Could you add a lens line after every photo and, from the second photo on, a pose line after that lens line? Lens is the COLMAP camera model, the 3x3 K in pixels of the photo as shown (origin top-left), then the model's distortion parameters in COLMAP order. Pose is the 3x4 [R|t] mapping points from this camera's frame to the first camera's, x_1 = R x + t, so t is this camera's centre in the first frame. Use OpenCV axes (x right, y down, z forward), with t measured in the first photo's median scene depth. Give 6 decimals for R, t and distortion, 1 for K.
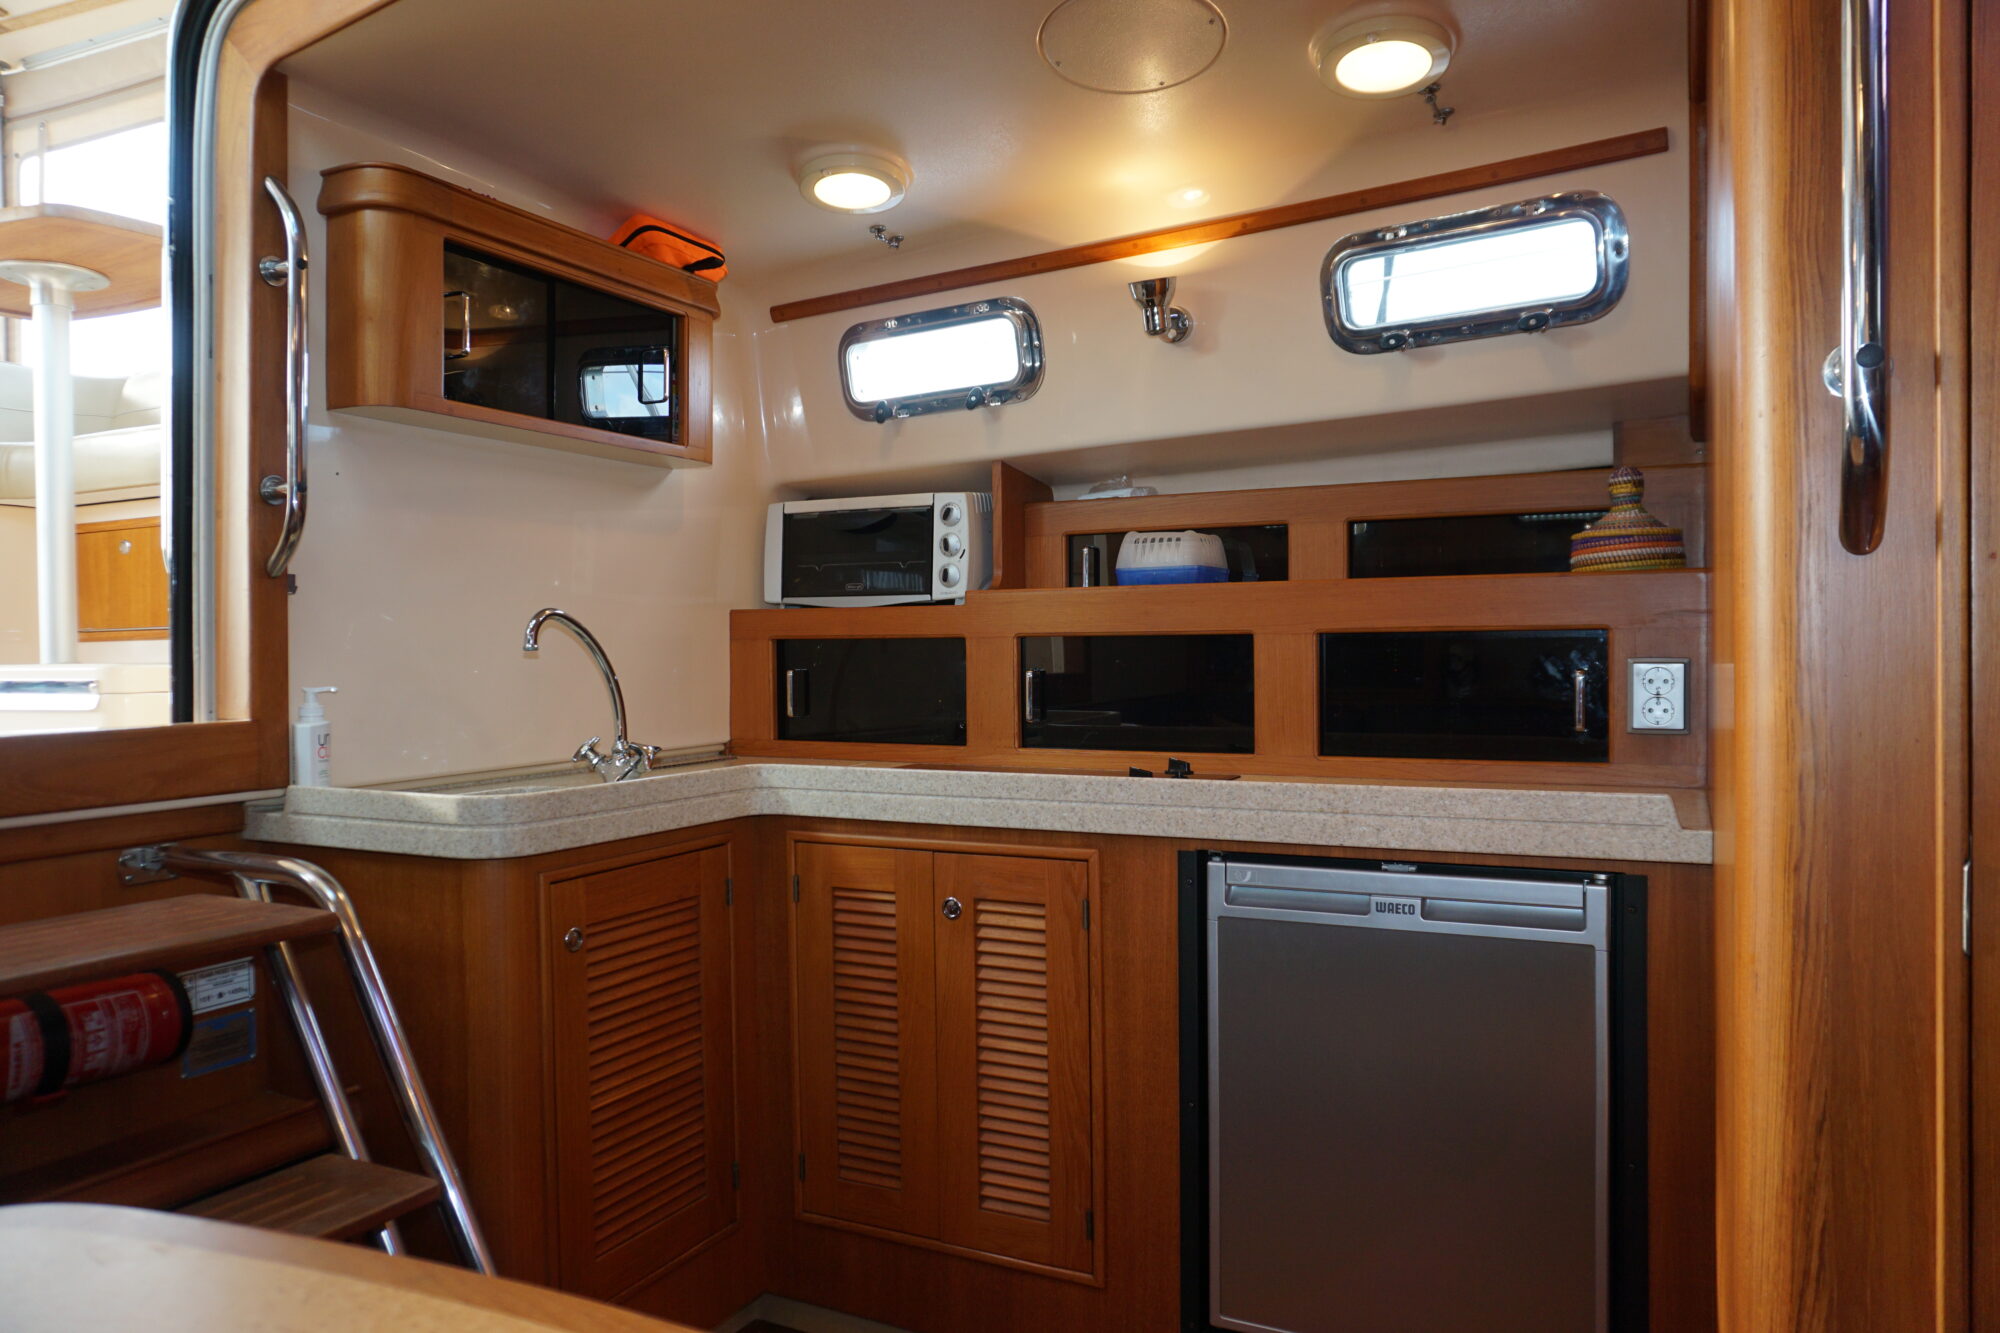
lens RADIAL K [[1351.8, 0, 996.5], [0, 1351.8, 663.9], [0, 0, 1]] dist [-0.040721, 0.029537]
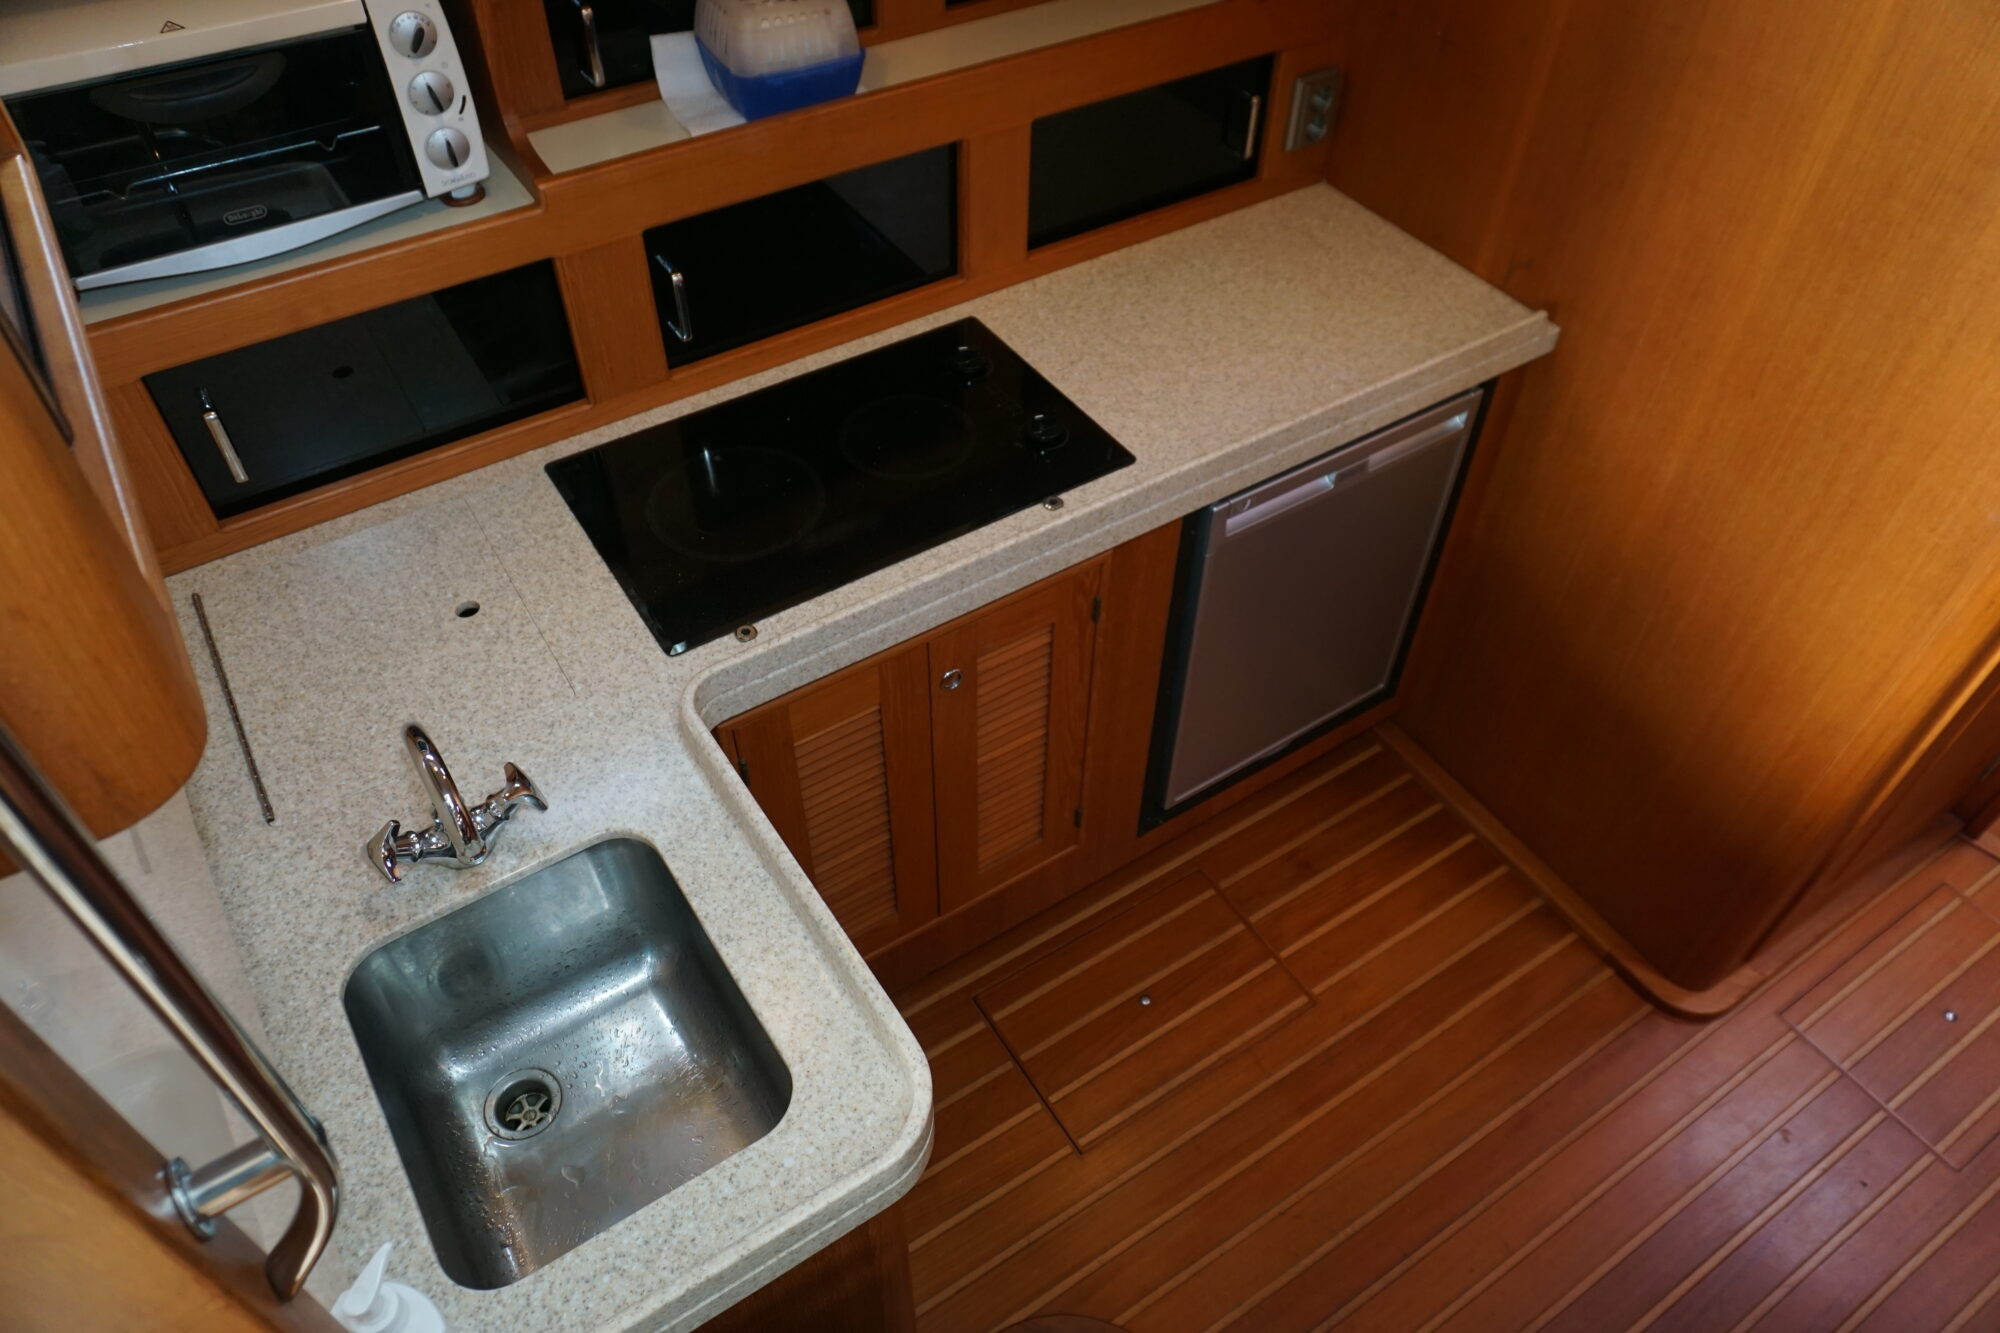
lens RADIAL K [[1351.8, 0, 996.5], [0, 1351.8, 663.9], [0, 0, 1]] dist [-0.040721, 0.029537]
pose [[0.513490, -0.617376, 0.595966, -0.479018], [0.000733, 0.694837, 0.719167, -0.396373], [-0.858095, -0.368848, 0.357244, 0.658105]]
